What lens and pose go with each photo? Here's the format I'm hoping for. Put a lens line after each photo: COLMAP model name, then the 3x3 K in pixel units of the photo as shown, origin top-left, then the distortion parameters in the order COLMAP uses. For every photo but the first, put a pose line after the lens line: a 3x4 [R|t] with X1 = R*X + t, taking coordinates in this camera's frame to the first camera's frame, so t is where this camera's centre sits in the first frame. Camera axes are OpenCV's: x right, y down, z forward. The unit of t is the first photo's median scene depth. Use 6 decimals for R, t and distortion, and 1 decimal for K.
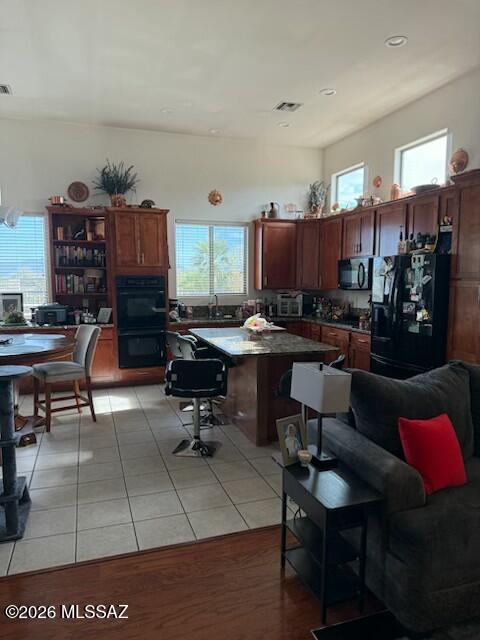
lens RADIAL K [[444.3, 0, 240.0], [0, 444.3, 320.0], [0, 0, 1]] dist [0.091959, -0.137766]
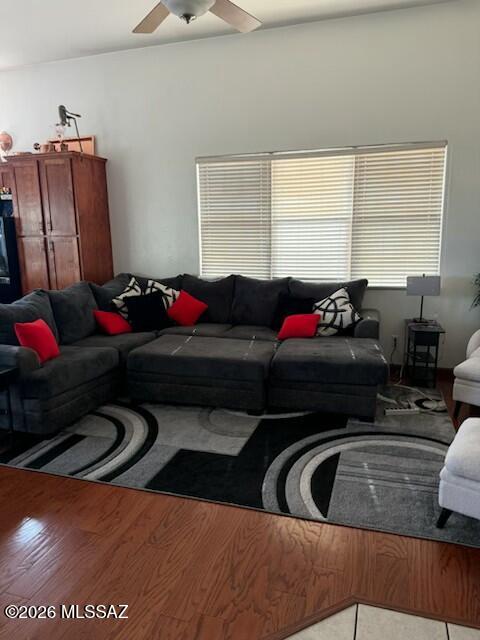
lens RADIAL K [[444.3, 0, 240.0], [0, 444.3, 320.0], [0, 0, 1]] dist [0.091959, -0.137766]
pose [[0.589994, -0.165886, 0.790183, -0.338870], [0.103339, 0.986132, 0.129864, 0.068190], [-0.800767, 0.005038, 0.598955, -0.455763]]
